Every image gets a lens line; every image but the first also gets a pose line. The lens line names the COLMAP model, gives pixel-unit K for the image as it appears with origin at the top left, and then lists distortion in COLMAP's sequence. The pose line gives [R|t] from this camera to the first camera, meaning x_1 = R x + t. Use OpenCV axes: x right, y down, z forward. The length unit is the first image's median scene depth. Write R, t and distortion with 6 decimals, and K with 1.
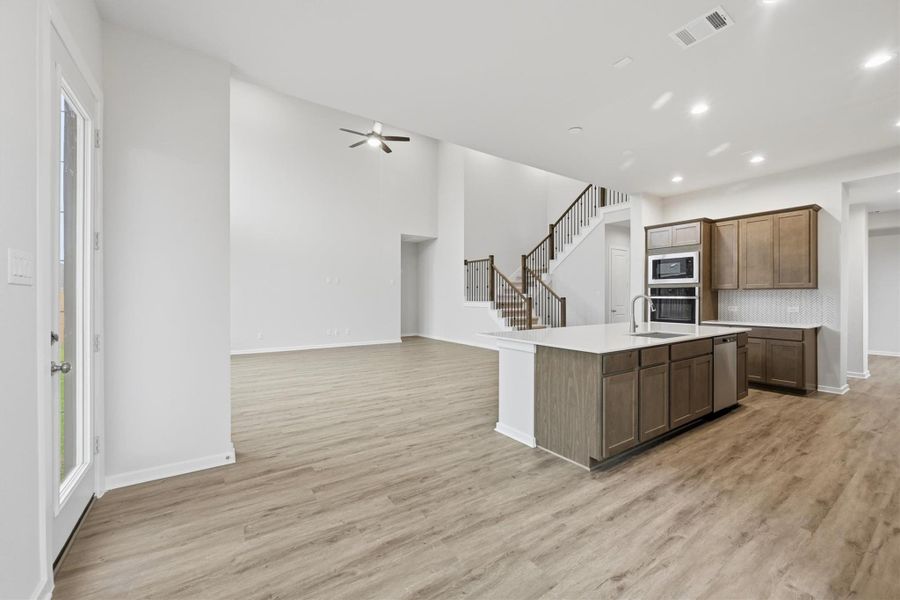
lens RADIAL K [[366.9, 0, 450.0], [0, 366.9, 300.0], [0, 0, 1]] dist [-0.000390, 0.000094]
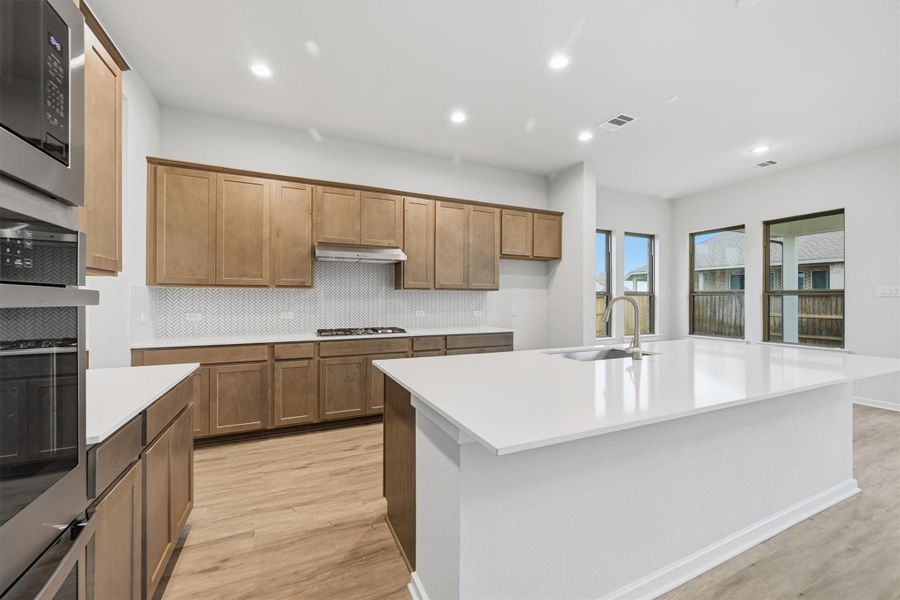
lens RADIAL K [[357.8, 0, 452.4], [0, 357.8, 301.5], [0, 0, 1]] dist [0.000754, 0.000054]
pose [[-0.985086, -0.004730, 0.171997, 0.521115], [-0.002814, 0.999931, 0.011386, -0.007827], [-0.172039, 0.010732, -0.985032, 1.213172]]
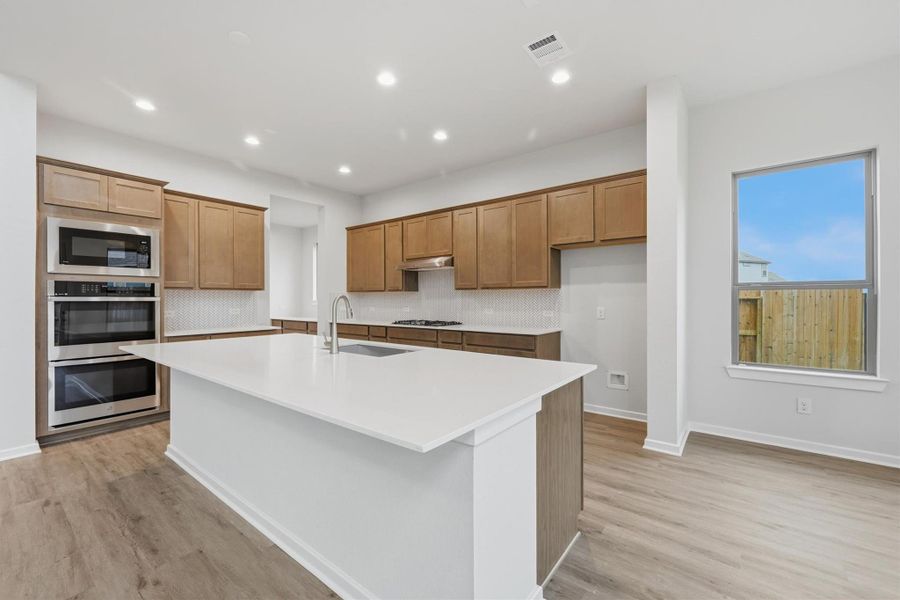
lens RADIAL K [[357.8, 0, 452.4], [0, 357.8, 301.5], [0, 0, 1]] dist [0.000754, 0.000054]
pose [[-0.312582, -0.005882, 0.949873, -0.108943], [0.008974, 0.999918, 0.009145, -0.004134], [-0.949848, 0.011383, -0.312504, 0.752810]]
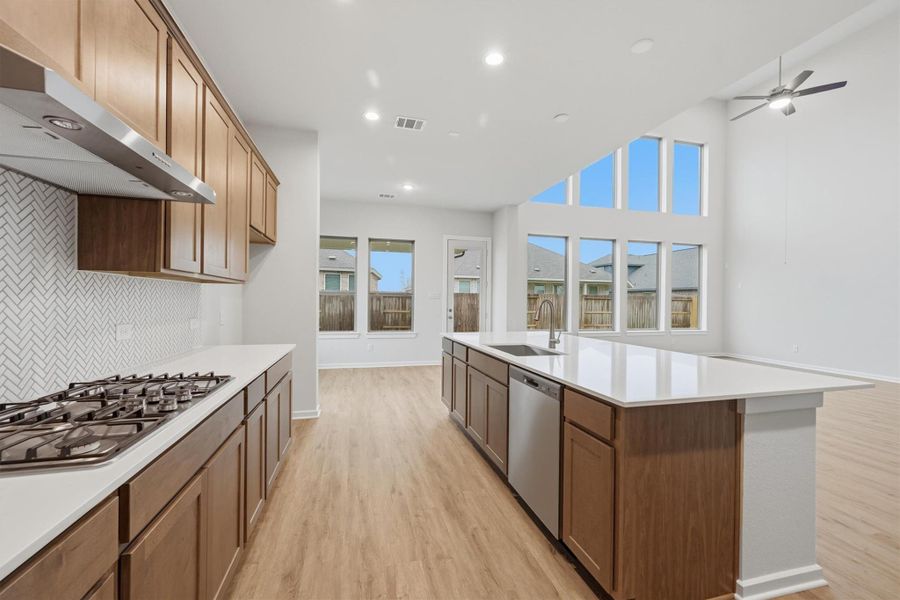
lens RADIAL K [[364.4, 0, 449.4], [0, 364.4, 303.4], [0, 0, 1]] dist [0.000086, -0.000059]
pose [[-0.348319, 0.002374, -0.937373, 0.964359], [-0.017894, 0.999798, 0.009182, -0.006298], [0.937205, 0.019972, -0.348206, 0.797101]]
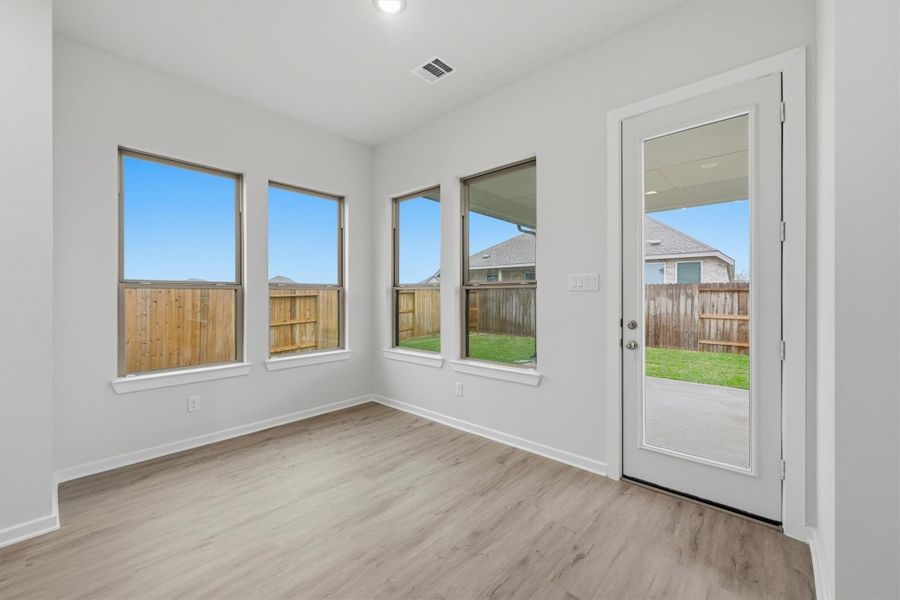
lens RADIAL K [[368.2, 0, 458.3], [0, 368.2, 296.2], [0, 0, 1]] dist [-0.000968, -0.000102]
pose [[-0.969047, -0.002319, -0.246865, -0.006556], [-0.002901, 0.999994, 0.001994, -0.003777], [0.246859, 0.002649, -0.969048, 0.726818]]
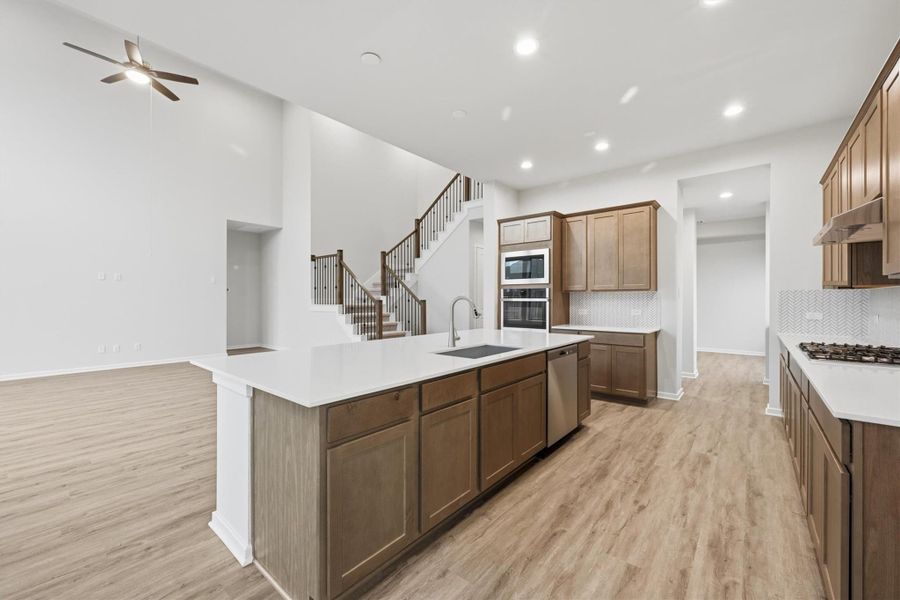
lens RADIAL K [[364.4, 0, 449.4], [0, 364.4, 303.4], [0, 0, 1]] dist [0.000086, -0.000059]
pose [[0.964786, -0.003002, 0.263021, 0.224348], [0.002582, 0.999995, 0.001944, -0.000558], [-0.263025, -0.001196, 0.964788, 0.220801]]
